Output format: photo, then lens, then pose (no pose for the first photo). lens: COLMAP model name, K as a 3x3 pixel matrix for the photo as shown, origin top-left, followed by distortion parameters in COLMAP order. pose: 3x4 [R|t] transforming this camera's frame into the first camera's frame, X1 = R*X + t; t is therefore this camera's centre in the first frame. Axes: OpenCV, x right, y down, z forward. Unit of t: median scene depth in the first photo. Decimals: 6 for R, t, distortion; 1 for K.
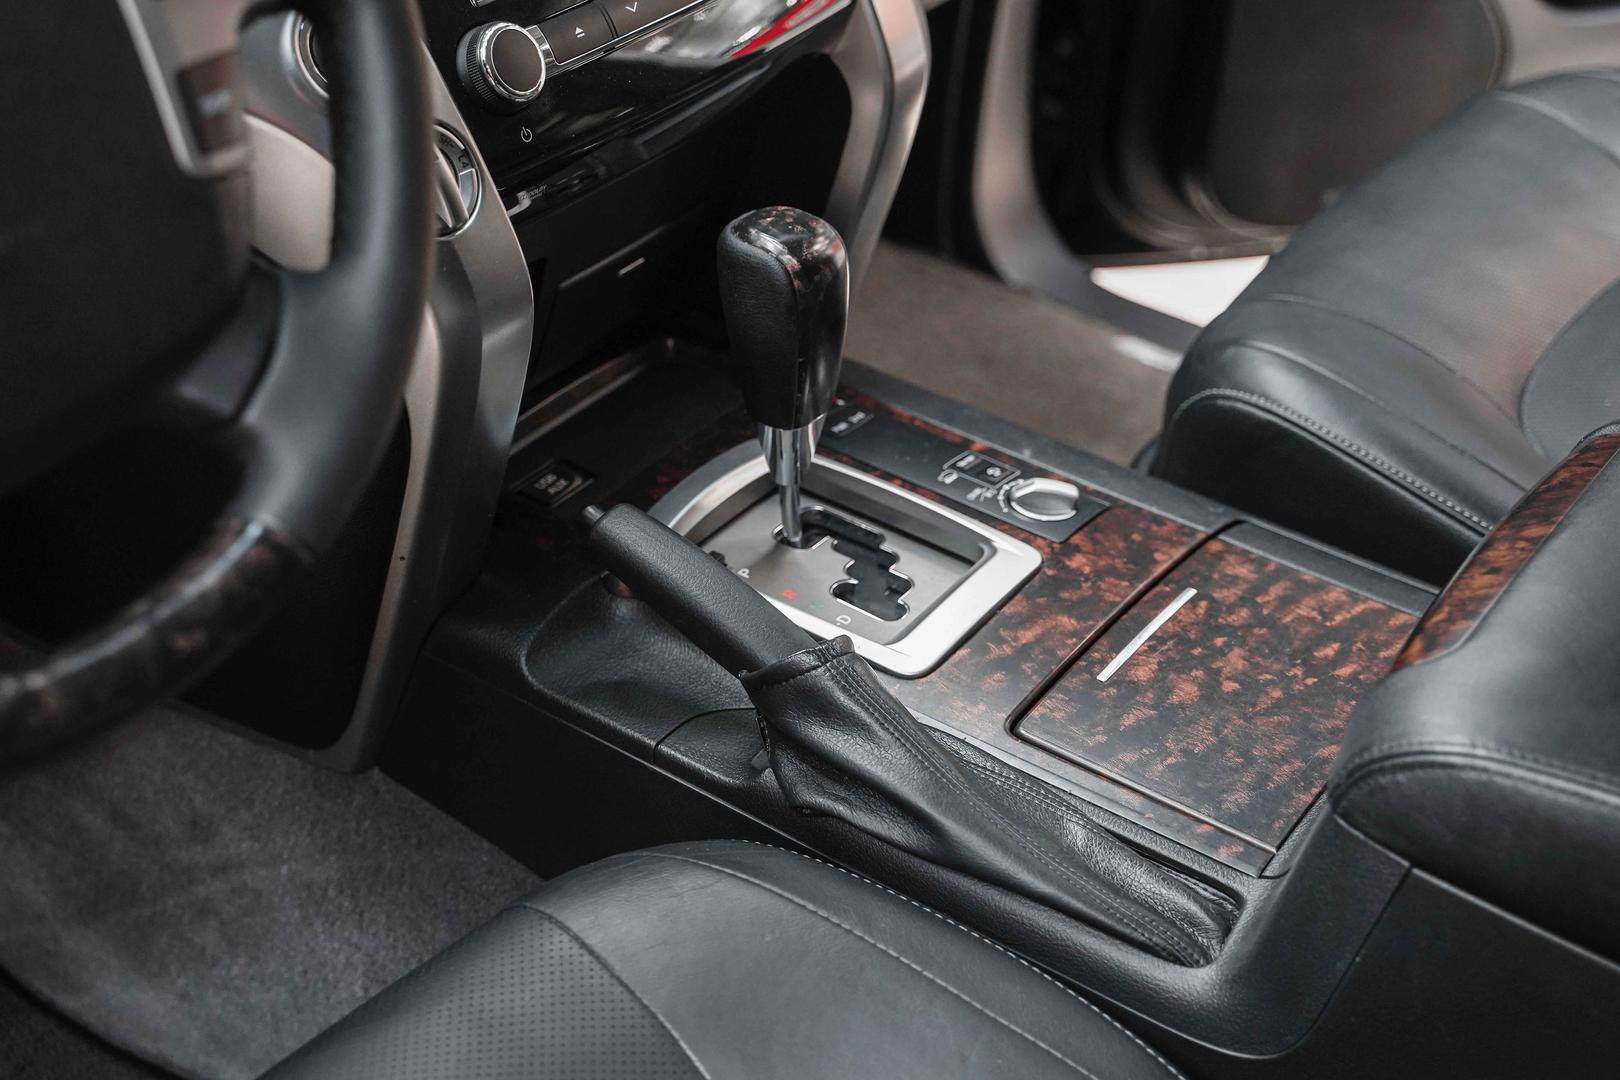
lens RADIAL K [[2316.6, 0, 810.0], [0, 2316.6, 540.0], [0, 0, 1]] dist [0.004541, -0.000347]
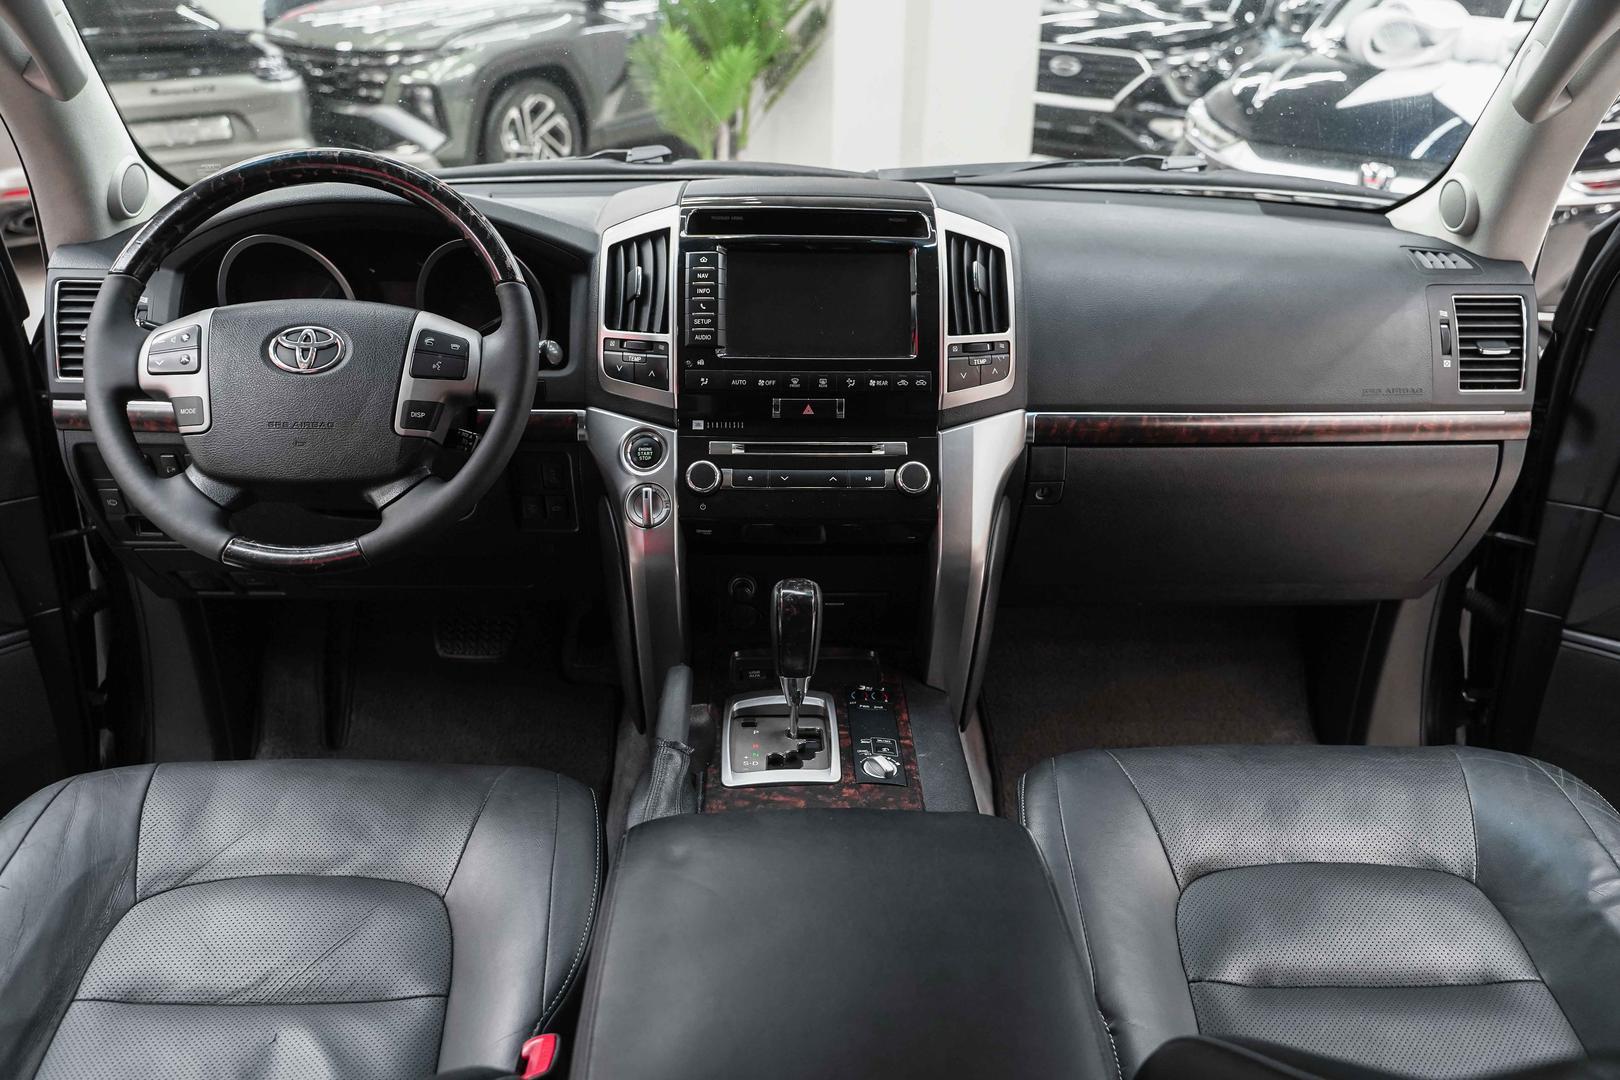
lens RADIAL K [[1332.0, 0, 815.4], [0, 1332.0, 535.1], [0, 0, 1]] dist [-0.001052, -0.004938]
pose [[0.601730, 0.285451, -0.745949, 0.906317], [-0.446899, 0.894399, -0.018239, -0.157095], [0.661969, 0.344339, 0.665754, 0.137517]]
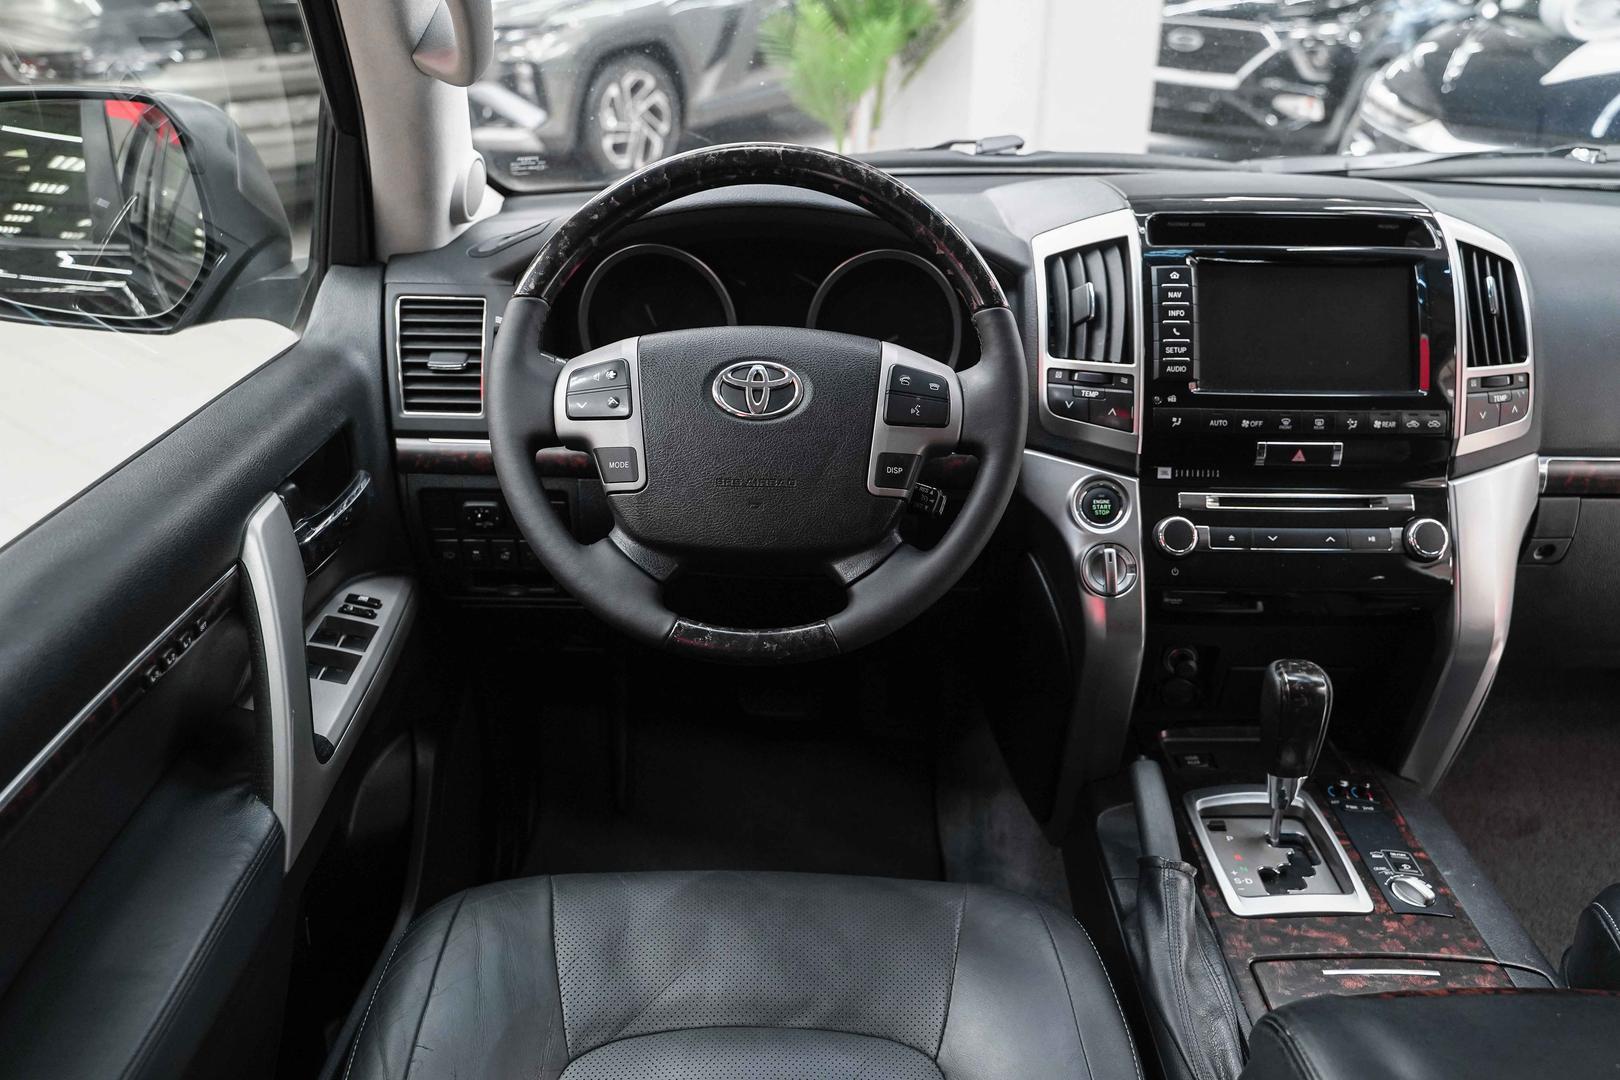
lens RADIAL K [[1340.1, 0, 820.0], [0, 1340.1, 546.6], [0, 0, 1]] dist [-0.006898, 0.007557]
pose [[0.580817, 0.306350, -0.754189, 0.524621], [-0.452952, 0.891436, 0.013271, -0.060309], [0.676377, 0.333903, 0.656524, 0.001272]]
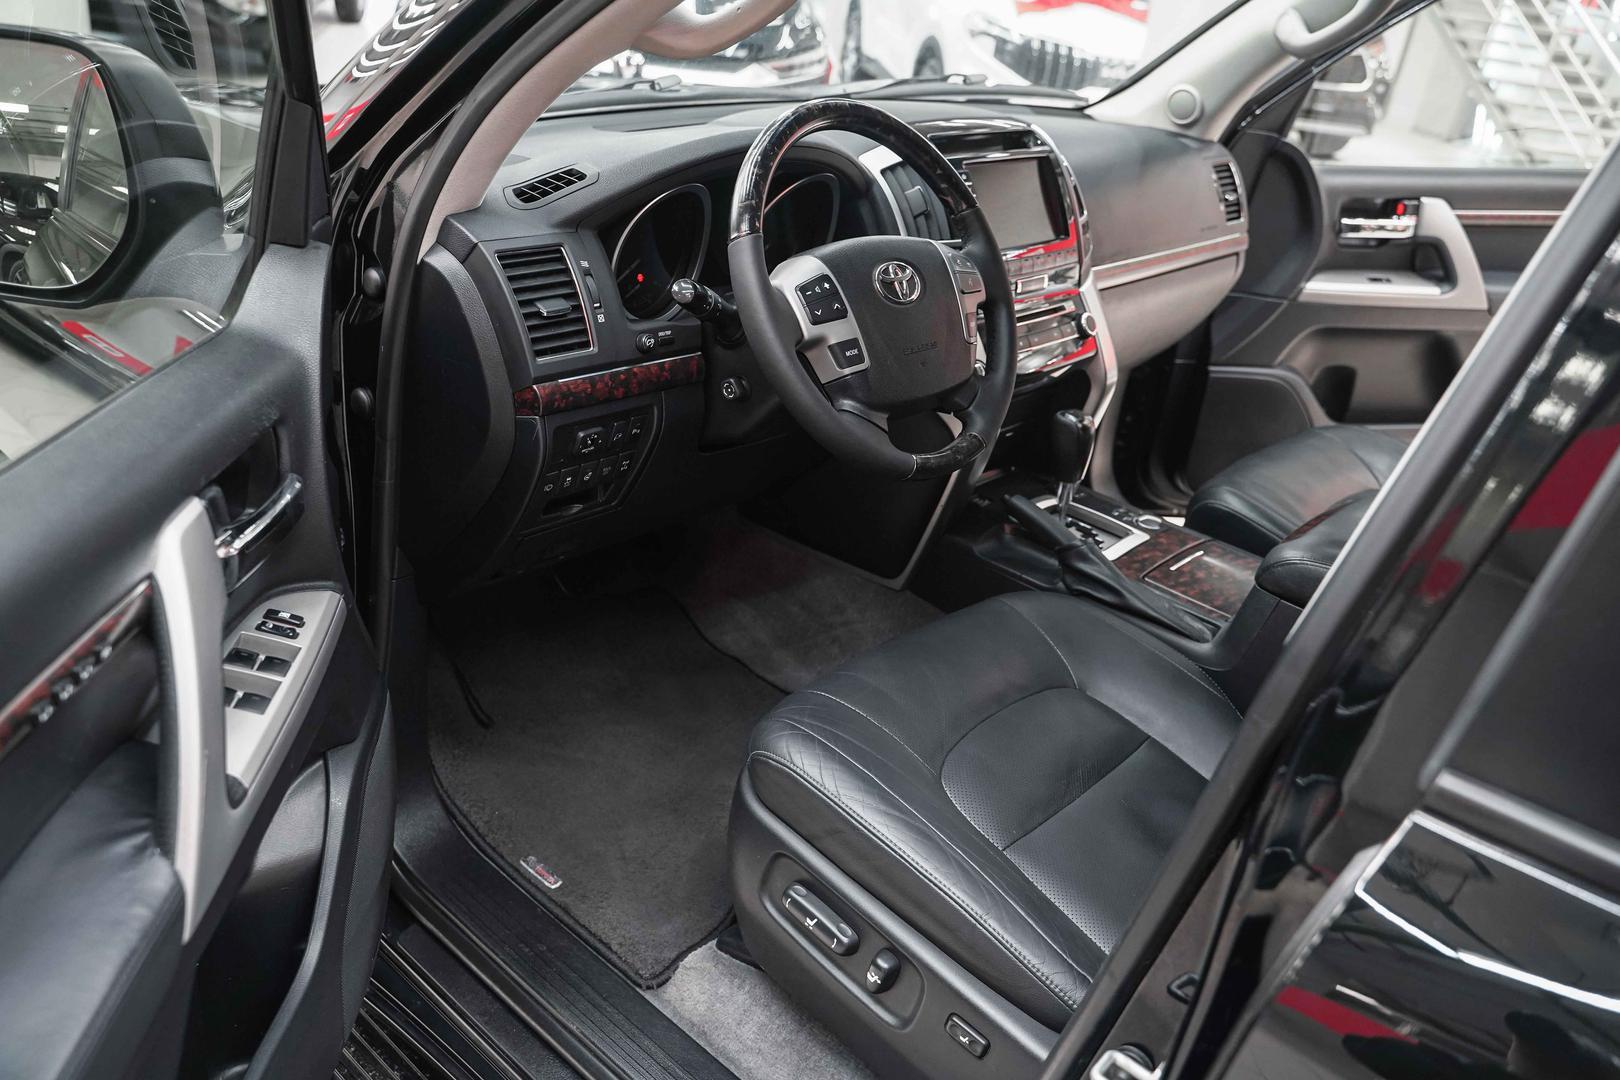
lens RADIAL K [[1340.1, 0, 820.0], [0, 1340.1, 546.6], [0, 0, 1]] dist [-0.006898, 0.007557]
pose [[0.992372, 0.107462, -0.060406, -0.211351], [-0.115857, 0.980432, -0.159153, 0.339839], [0.042122, 0.164937, 0.985404, -0.686506]]
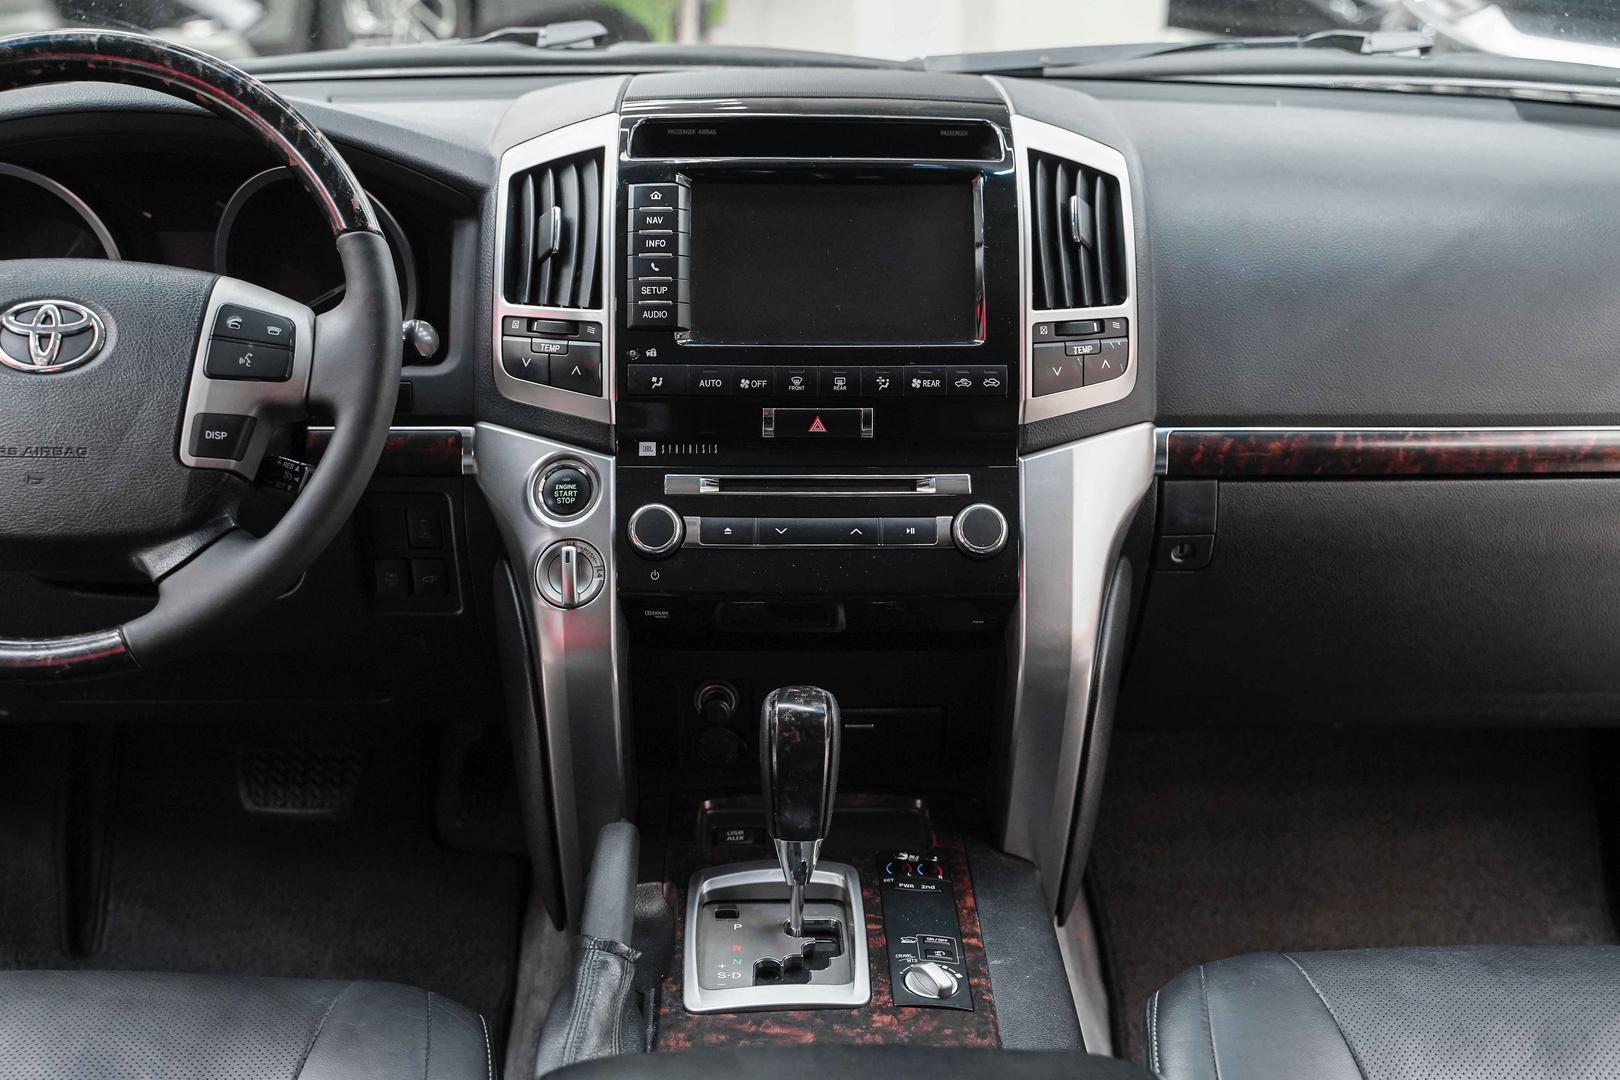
lens RADIAL K [[2079.7, 0, 810.0], [0, 2079.7, 540.0], [0, 0, 1]] dist [0.012244, -0.016781]
pose [[0.594285, 0.254111, -0.763055, 0.915987], [-0.444199, 0.894640, -0.048021, -0.156967], [0.670457, 0.367486, 0.644548, 0.132652]]
